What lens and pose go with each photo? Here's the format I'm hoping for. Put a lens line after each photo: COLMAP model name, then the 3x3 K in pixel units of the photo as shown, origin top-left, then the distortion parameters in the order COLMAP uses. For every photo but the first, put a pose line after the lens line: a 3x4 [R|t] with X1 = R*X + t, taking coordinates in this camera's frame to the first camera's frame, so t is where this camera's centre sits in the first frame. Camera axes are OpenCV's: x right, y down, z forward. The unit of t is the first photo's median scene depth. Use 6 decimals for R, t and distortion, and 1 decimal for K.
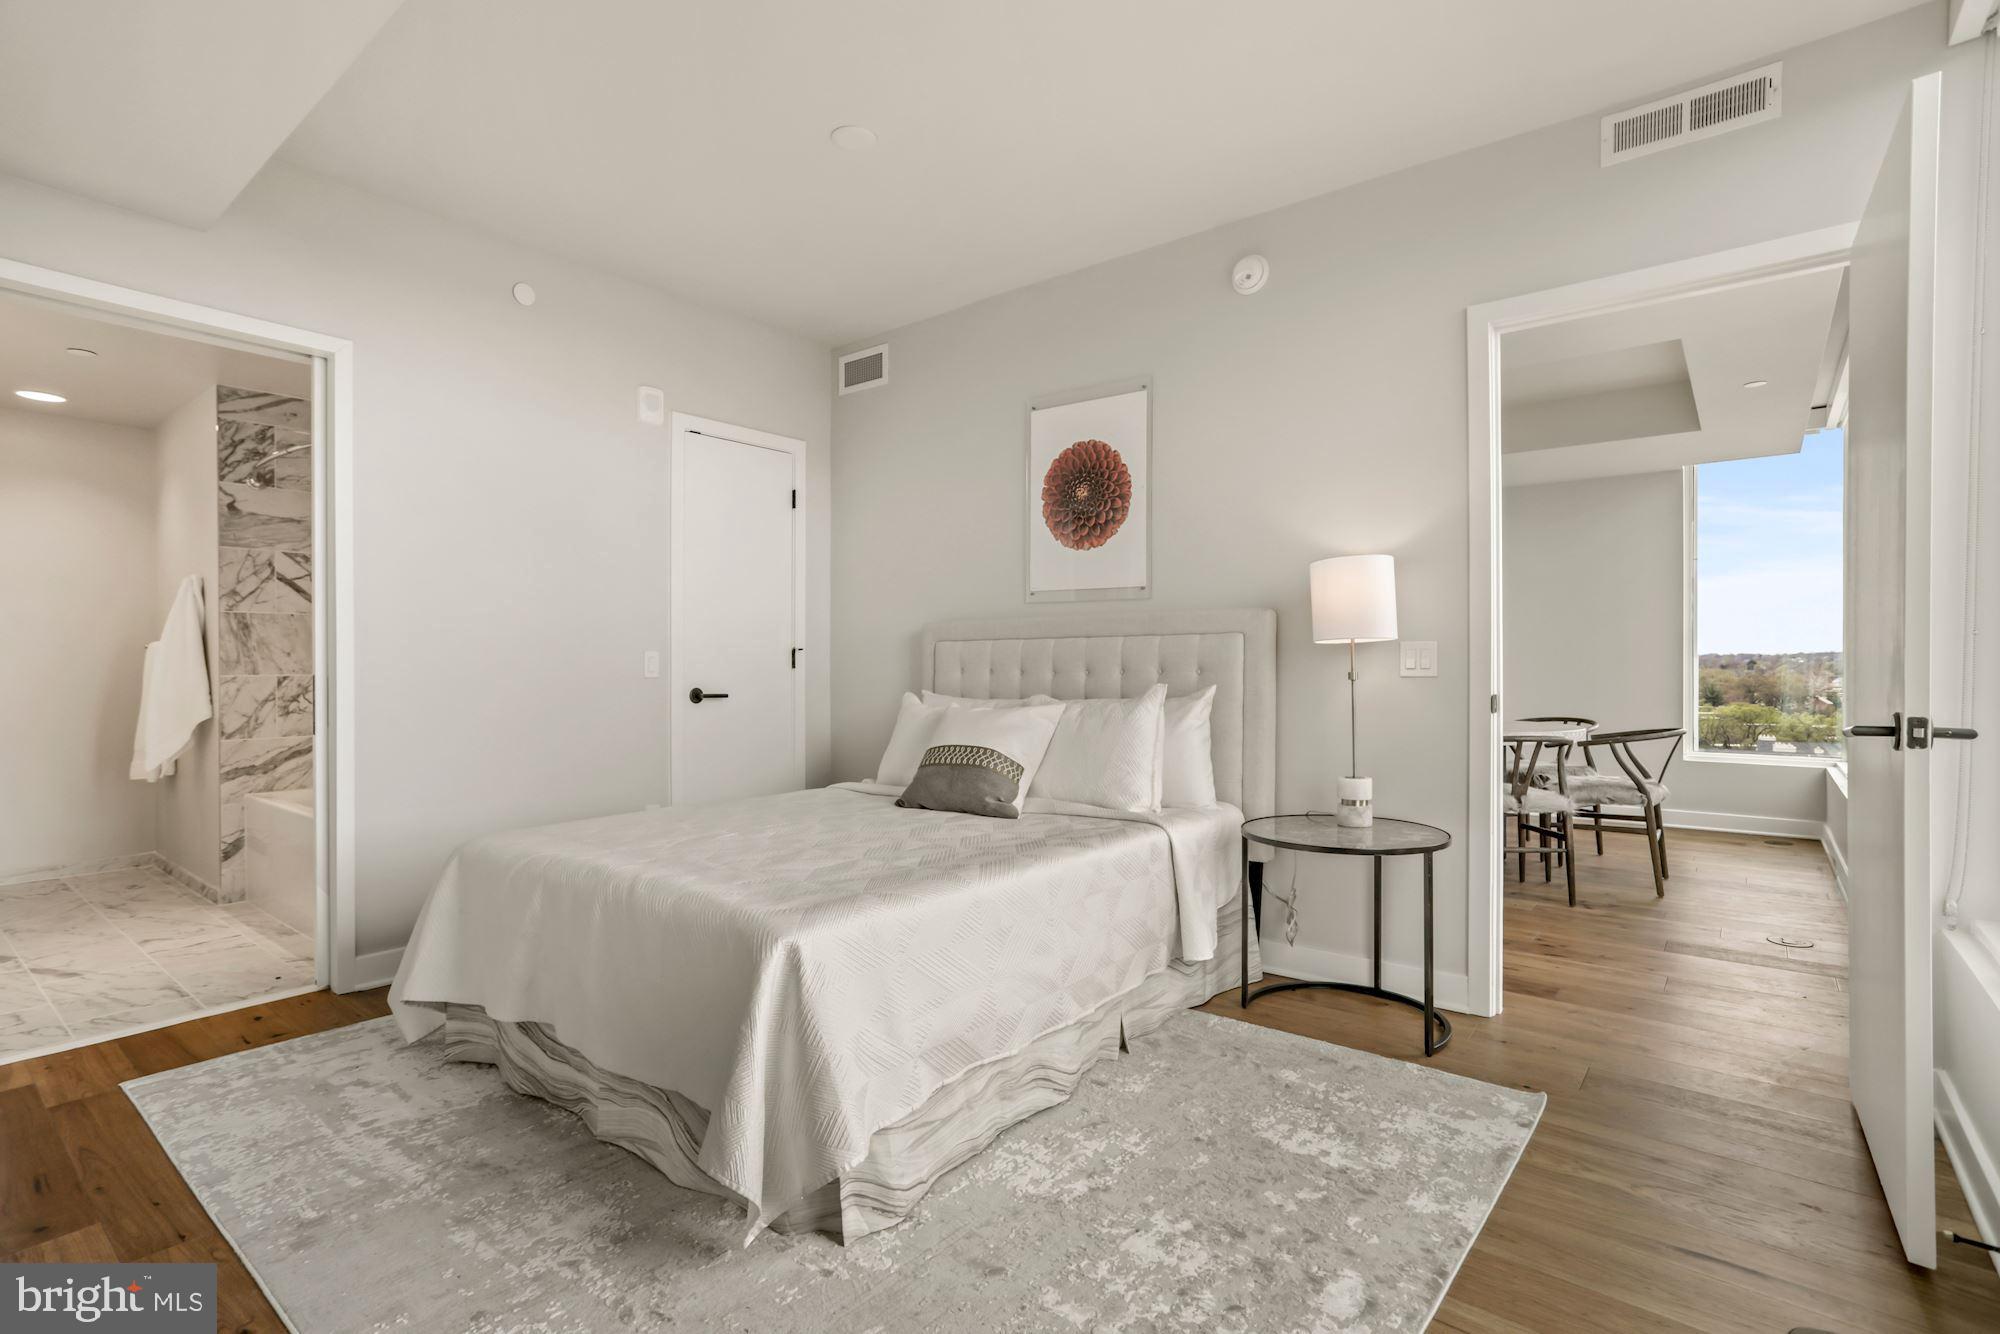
lens RADIAL K [[969.2, 0, 1003.3], [0, 969.2, 660.2], [0, 0, 1]] dist [-0.016775, 0.000293]
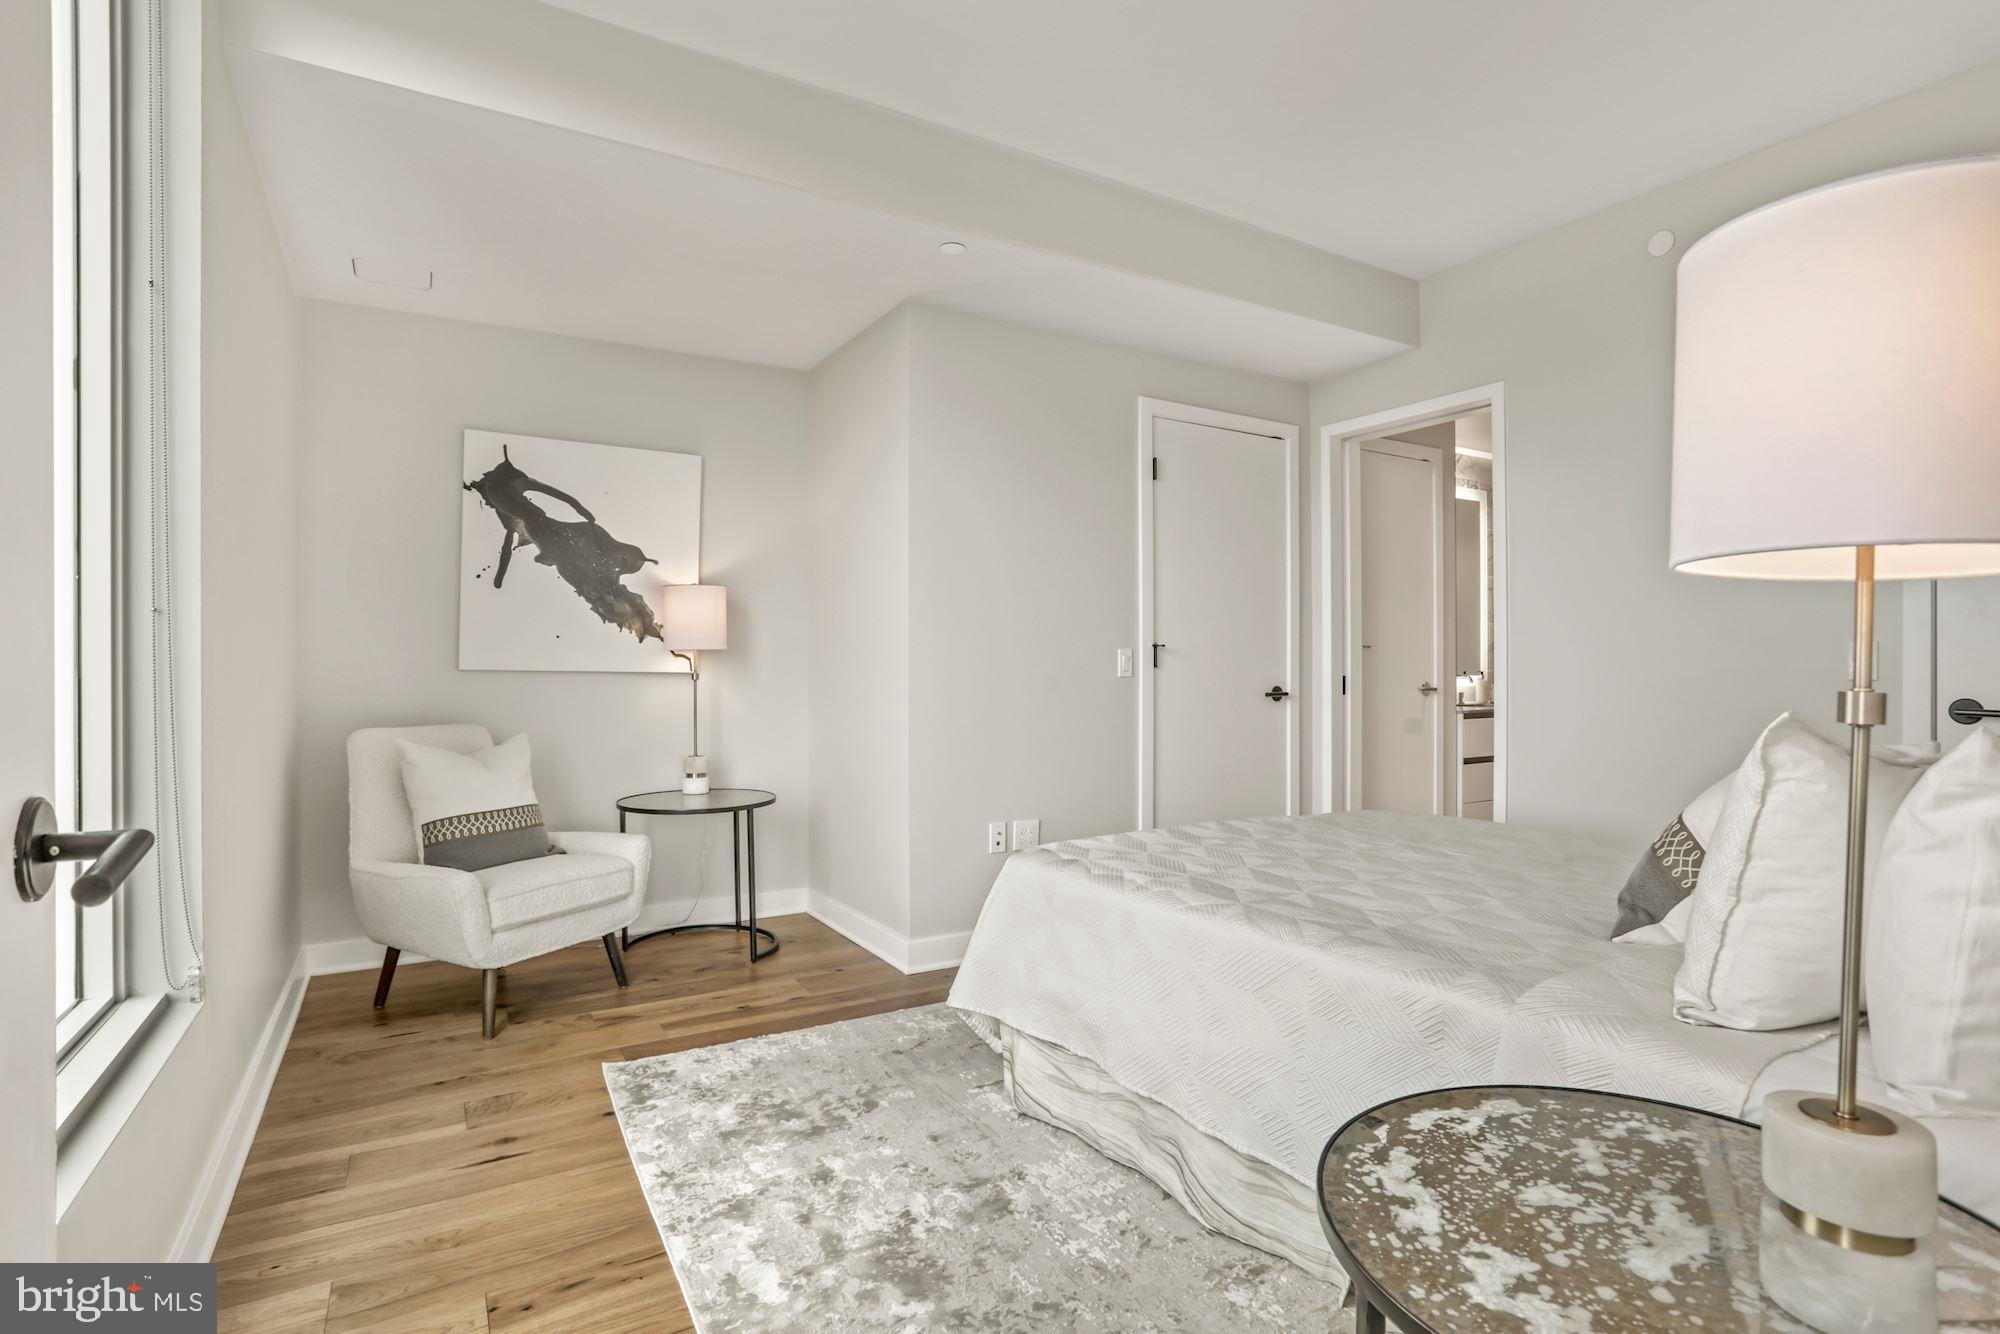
lens RADIAL K [[969.2, 0, 1003.3], [0, 969.2, 660.2], [0, 0, 1]] dist [-0.016775, 0.000293]
pose [[-0.337063, -0.001643, -0.941481, 0.966791], [0.000131, 0.999998, -0.001792, -0.004783], [0.941482, -0.000727, -0.337062, 1.248692]]
